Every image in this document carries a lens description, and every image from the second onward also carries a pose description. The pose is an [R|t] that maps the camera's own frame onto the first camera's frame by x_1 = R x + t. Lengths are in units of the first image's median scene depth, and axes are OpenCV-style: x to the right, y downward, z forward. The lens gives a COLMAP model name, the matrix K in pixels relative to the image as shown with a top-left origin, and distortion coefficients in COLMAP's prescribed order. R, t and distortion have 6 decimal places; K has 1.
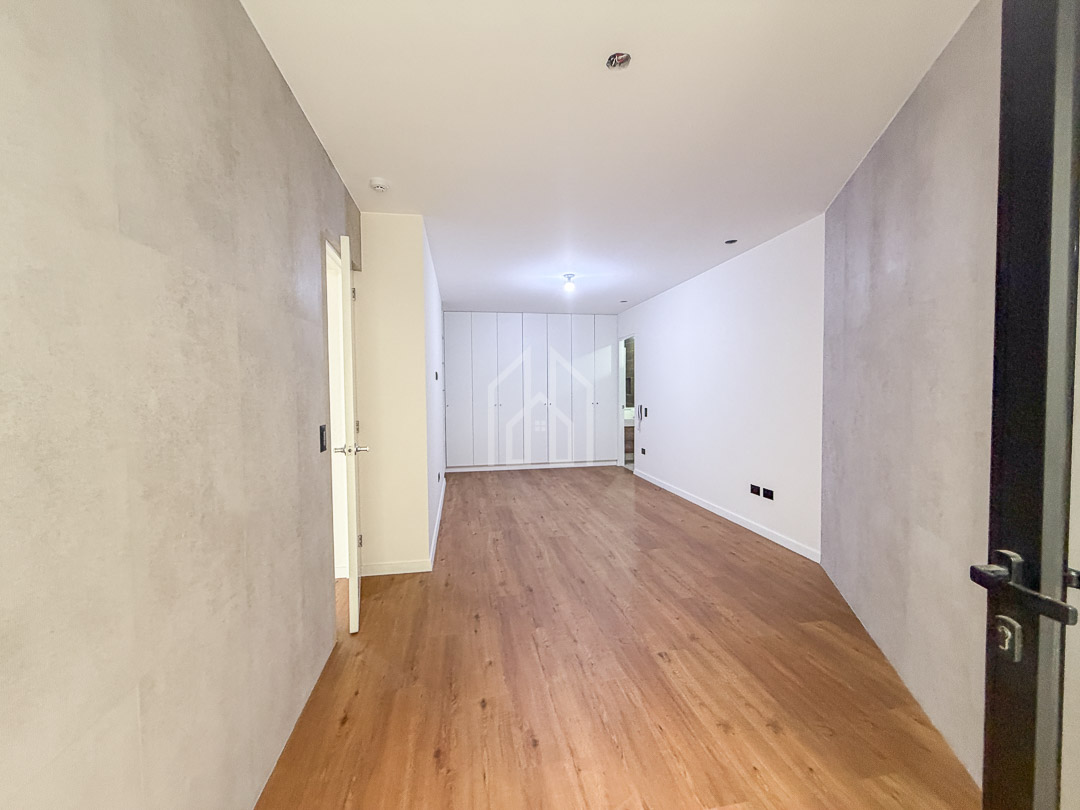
lens RADIAL K [[429.4, 0, 536.1], [0, 429.4, 405.8], [0, 0, 1]] dist [0.000366, -0.000373]
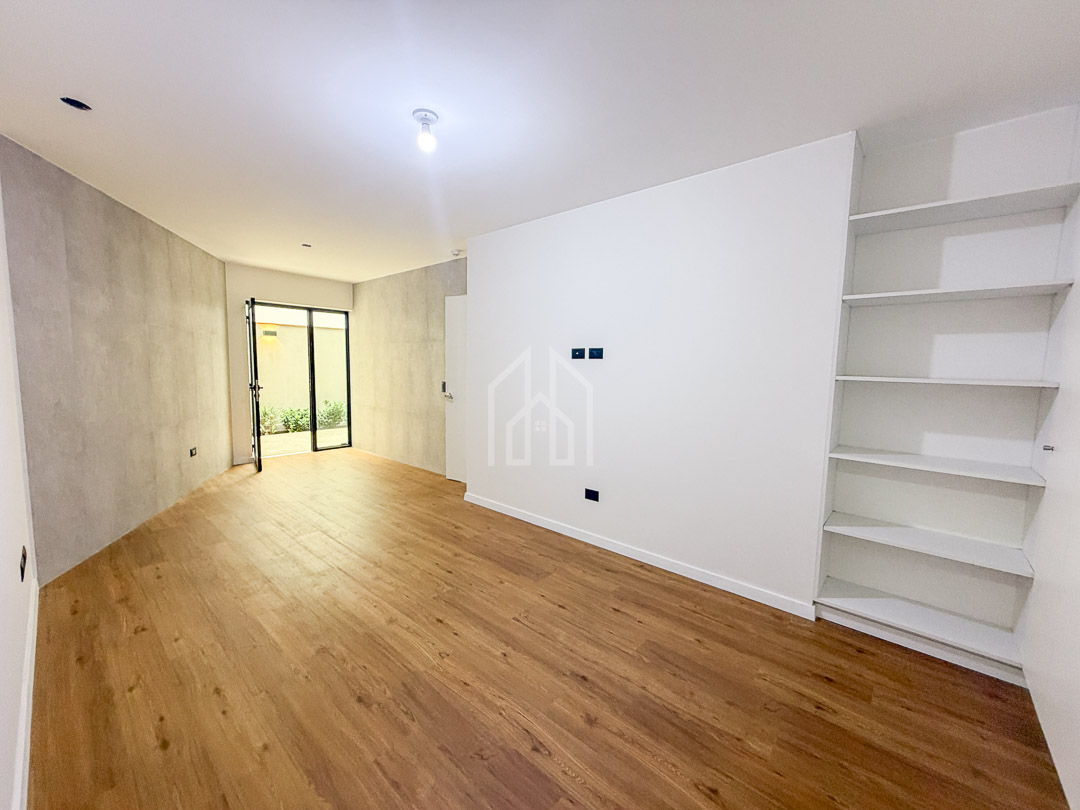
lens RADIAL K [[429.4, 0, 536.1], [0, 429.4, 405.8], [0, 0, 1]] dist [0.000366, -0.000373]
pose [[-0.783728, 0.055989, -0.618576, 0.333546], [-0.033178, 0.990733, 0.131710, -0.085851], [0.620218, 0.123747, -0.774607, 1.745099]]
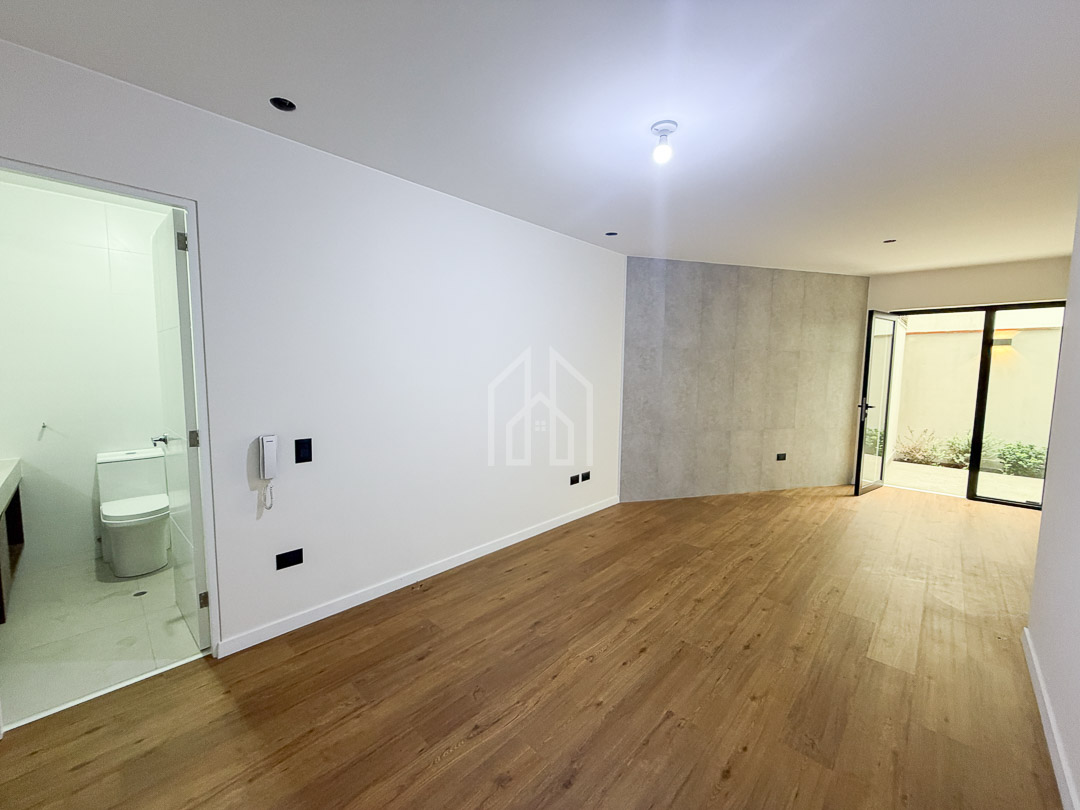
lens RADIAL K [[429.4, 0, 536.1], [0, 429.4, 405.8], [0, 0, 1]] dist [0.000366, -0.000373]
pose [[-0.587857, -0.068005, 0.806101, -0.256684], [0.025749, 0.994383, 0.102666, -0.090309], [-0.808555, 0.081109, -0.582804, 1.657624]]
